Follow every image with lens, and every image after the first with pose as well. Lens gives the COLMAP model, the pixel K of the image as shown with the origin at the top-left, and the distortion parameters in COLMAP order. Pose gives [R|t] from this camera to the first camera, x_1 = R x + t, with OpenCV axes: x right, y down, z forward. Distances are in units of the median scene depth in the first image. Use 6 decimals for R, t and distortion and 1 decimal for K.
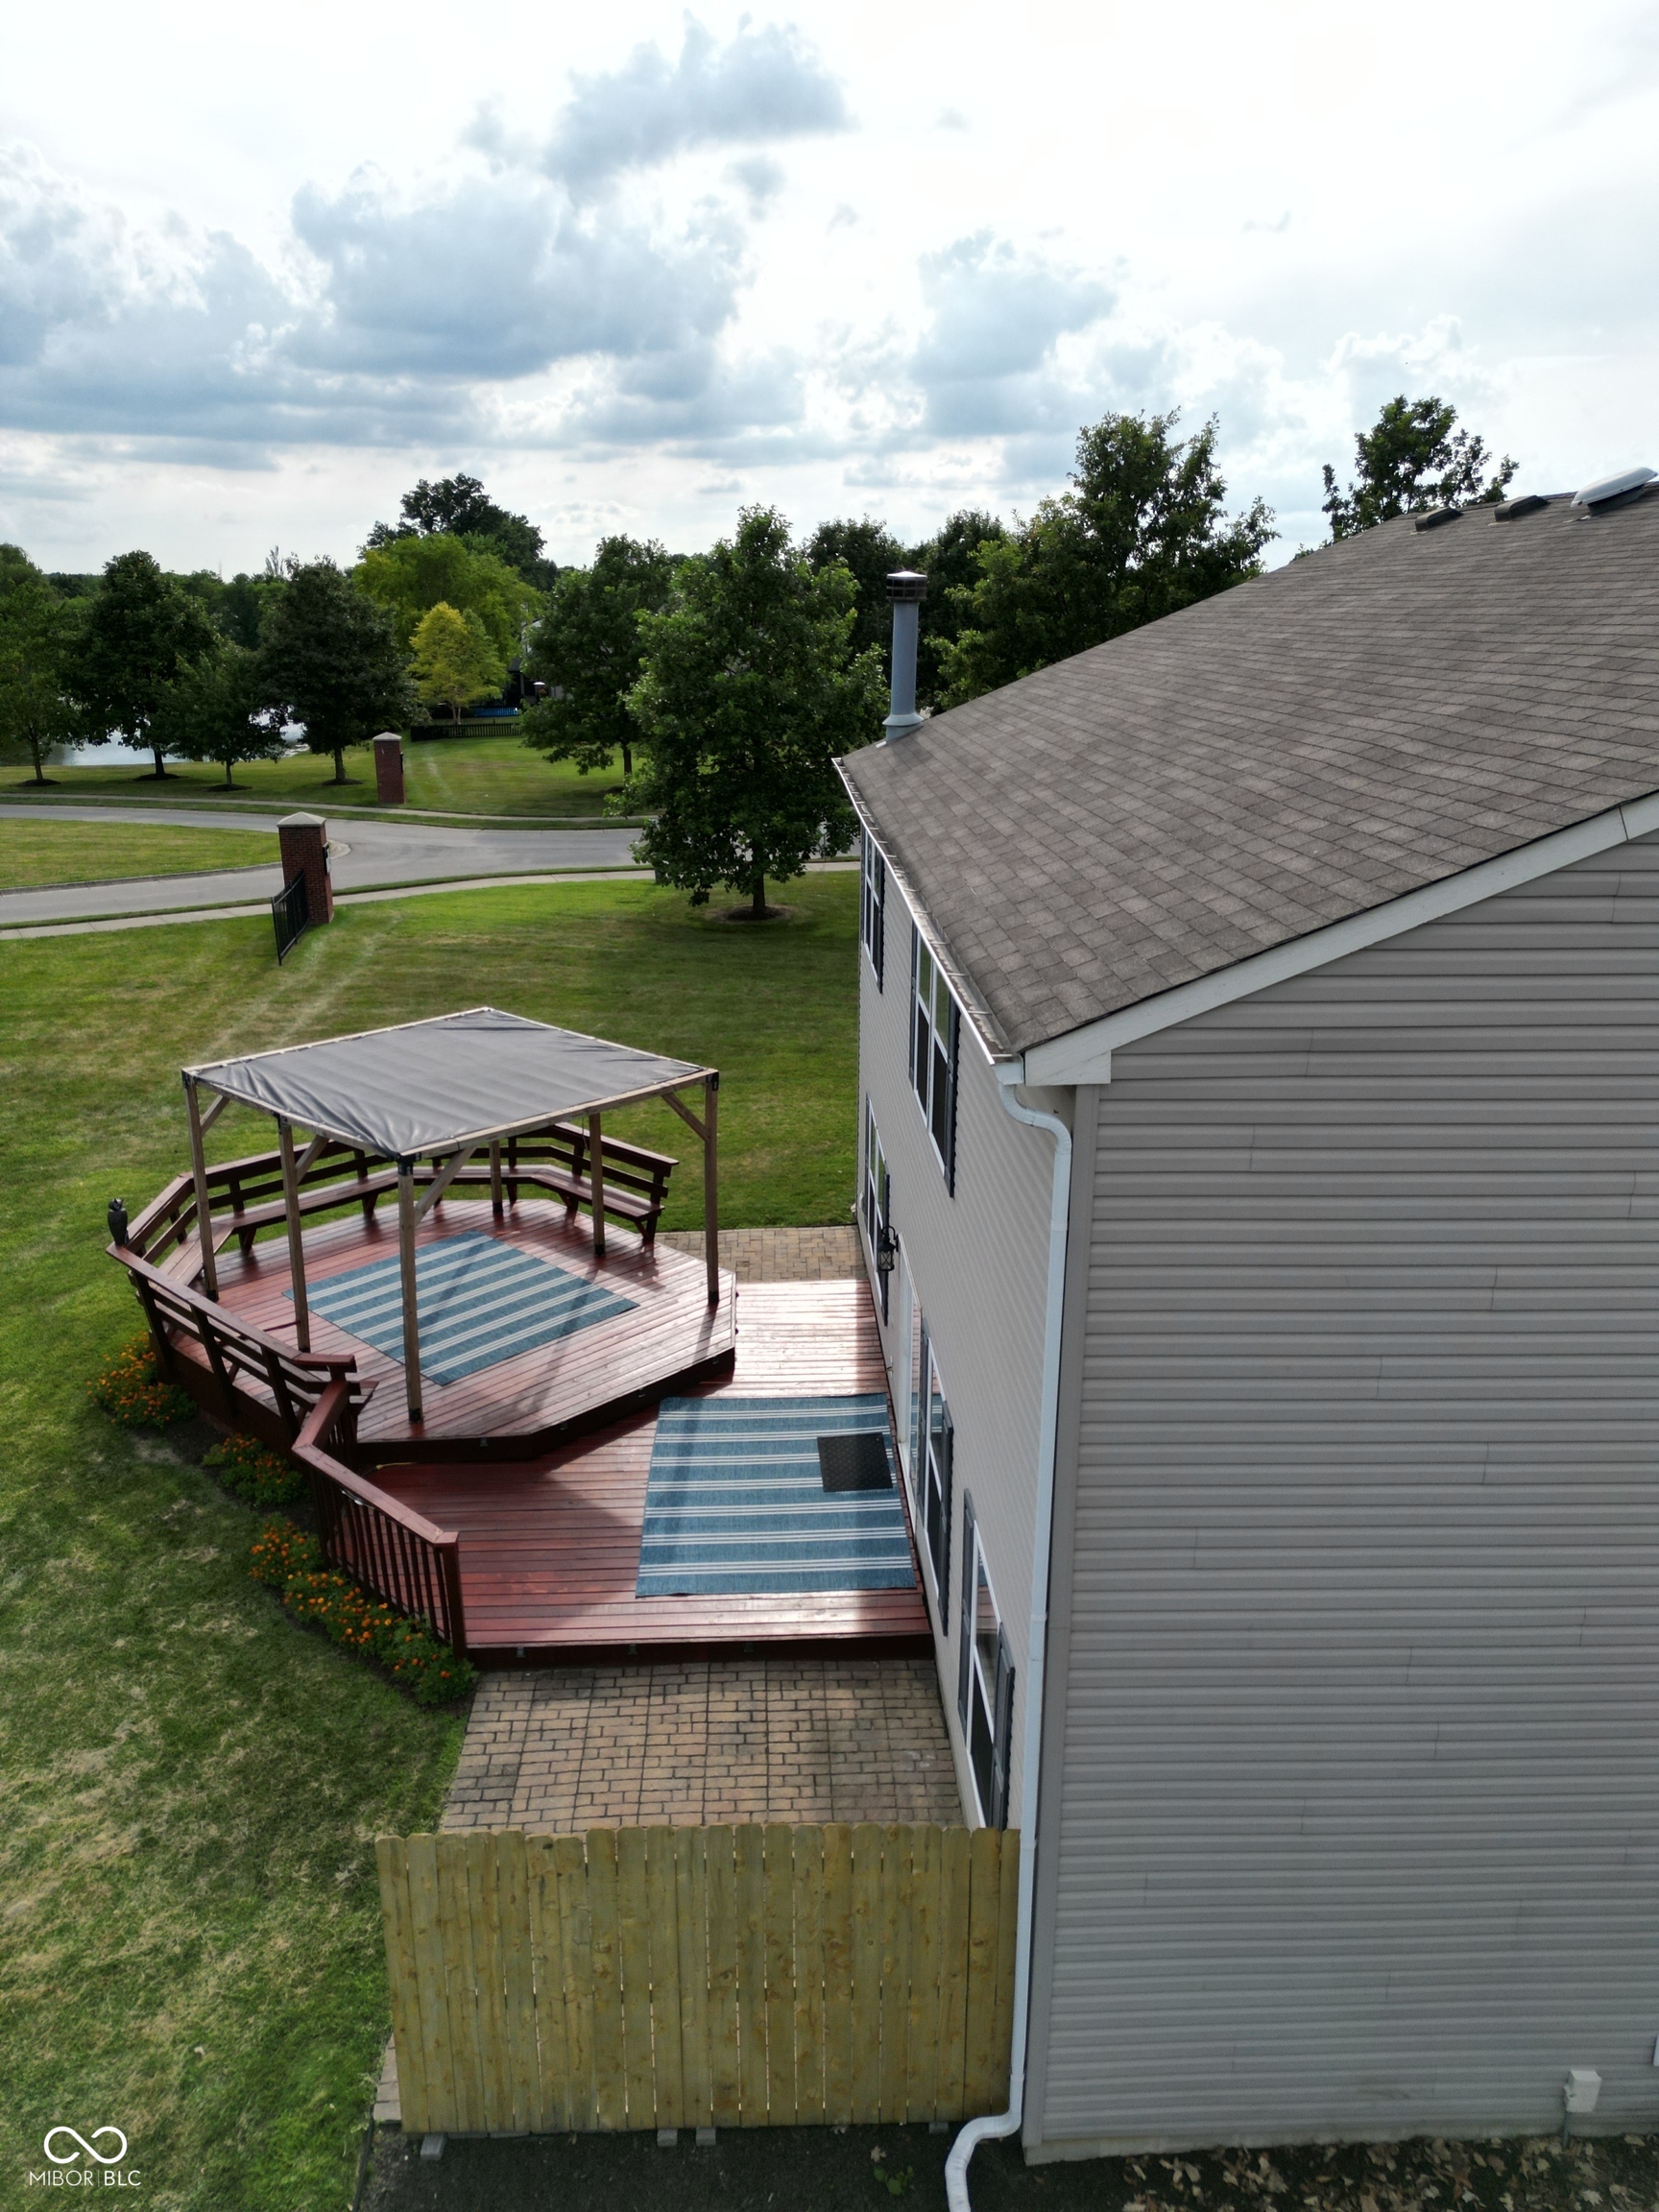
lens RADIAL K [[1538.9, 0, 829.5], [0, 1538.9, 1106.0], [0, 0, 1]] dist [0.077836, -0.071556]
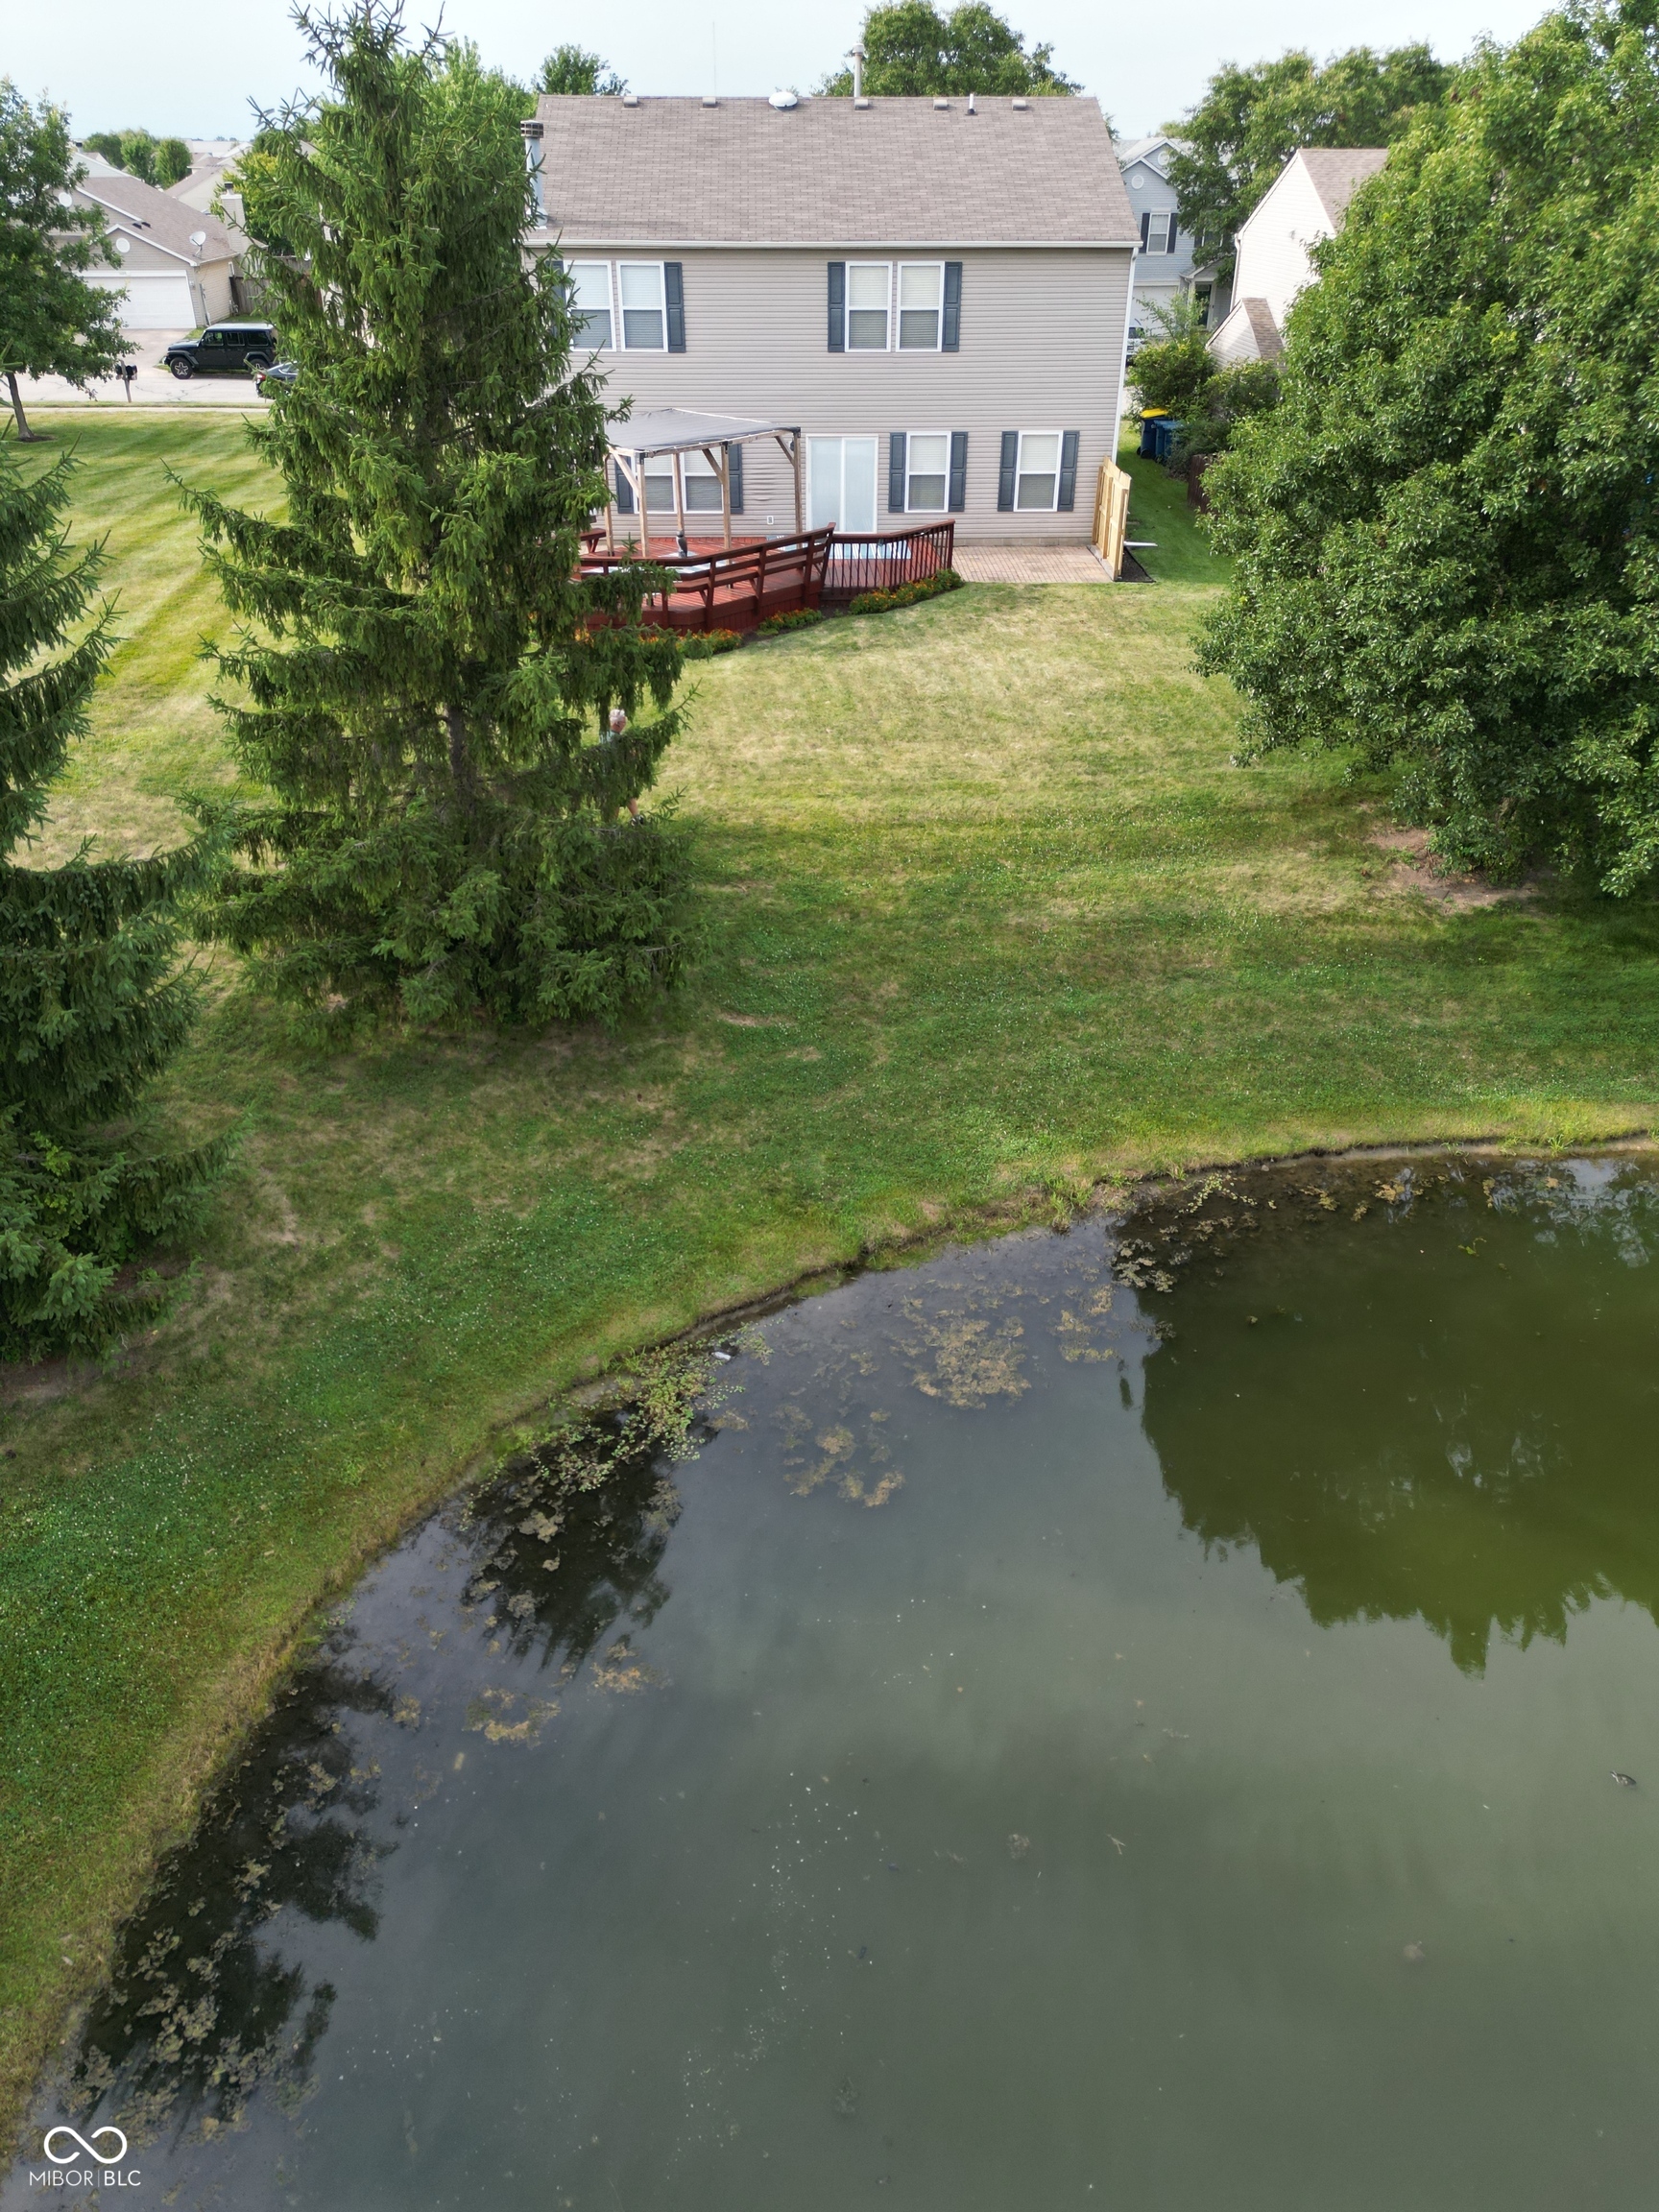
lens RADIAL K [[1538.9, 0, 829.5], [0, 1538.9, 1106.0], [0, 0, 1]] dist [0.077836, -0.071556]
pose [[0.007592, -0.517399, 0.855711, -2.711770], [0.301806, 0.817015, 0.491324, -0.257403], [-0.953339, 0.254529, 0.162357, 0.870403]]
